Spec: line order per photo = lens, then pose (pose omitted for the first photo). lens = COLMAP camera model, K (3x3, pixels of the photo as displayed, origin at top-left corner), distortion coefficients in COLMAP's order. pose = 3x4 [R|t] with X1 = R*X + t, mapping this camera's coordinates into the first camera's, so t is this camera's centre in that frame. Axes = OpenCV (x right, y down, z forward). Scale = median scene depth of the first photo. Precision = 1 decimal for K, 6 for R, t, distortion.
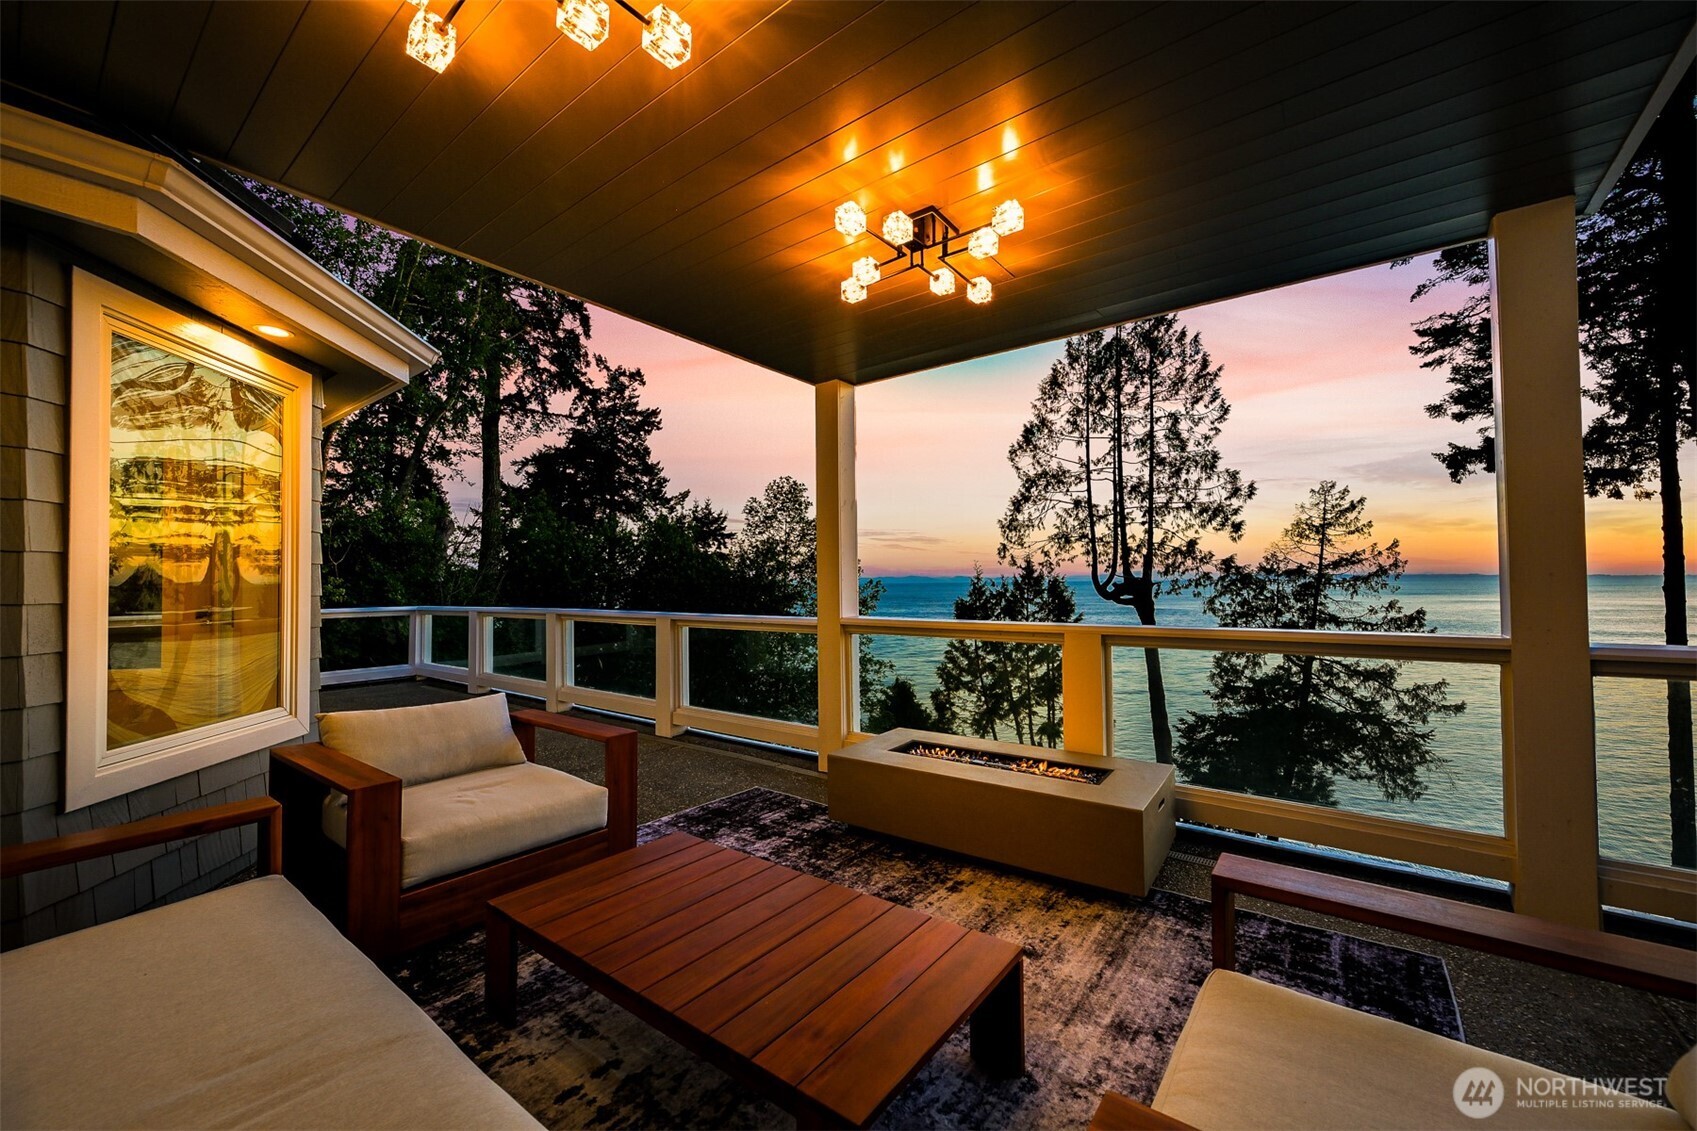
lens RADIAL K [[662.4, 0, 856.3], [0, 662.4, 571.0], [0, 0, 1]] dist [-0.000039, -0.000419]
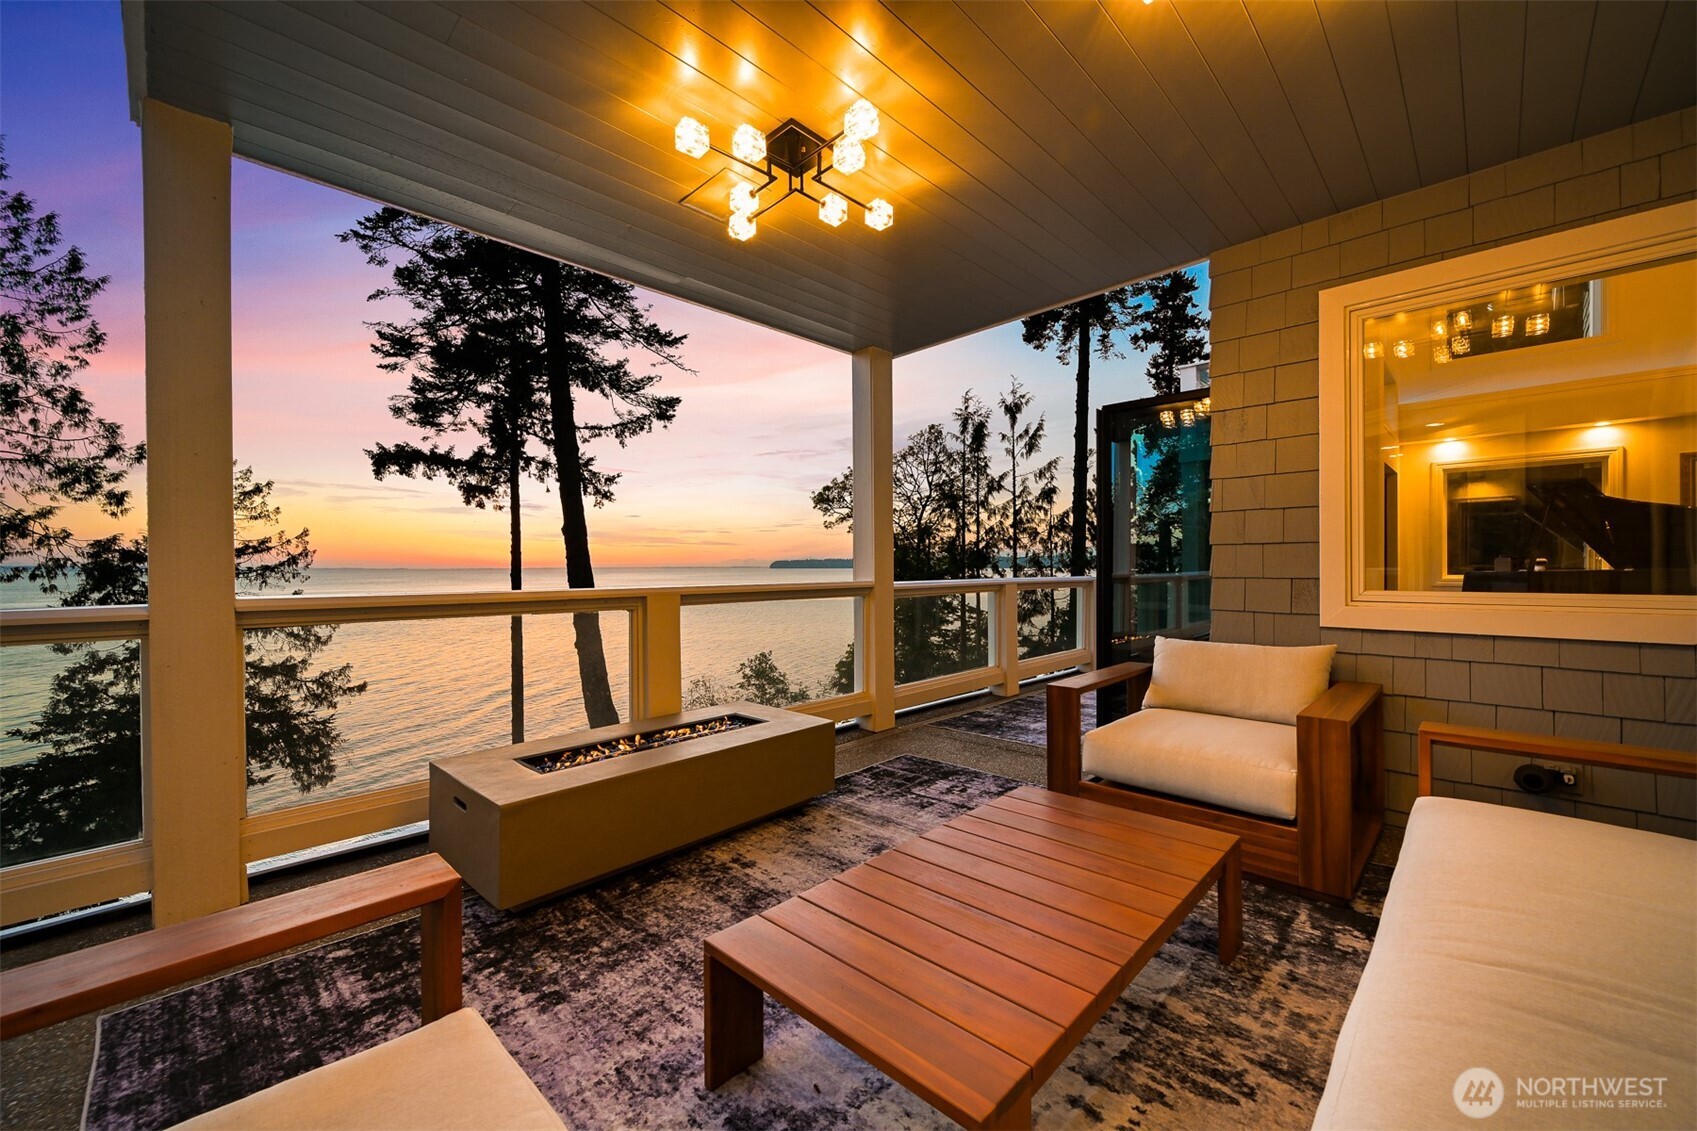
lens RADIAL K [[662.4, 0, 856.3], [0, 662.4, 571.0], [0, 0, 1]] dist [-0.000039, -0.000419]
pose [[0.120091, 0.001226, 0.992762, -0.073170], [-0.011863, 0.999930, 0.000200, 0.006609], [-0.992692, -0.011801, 0.120097, 0.072094]]
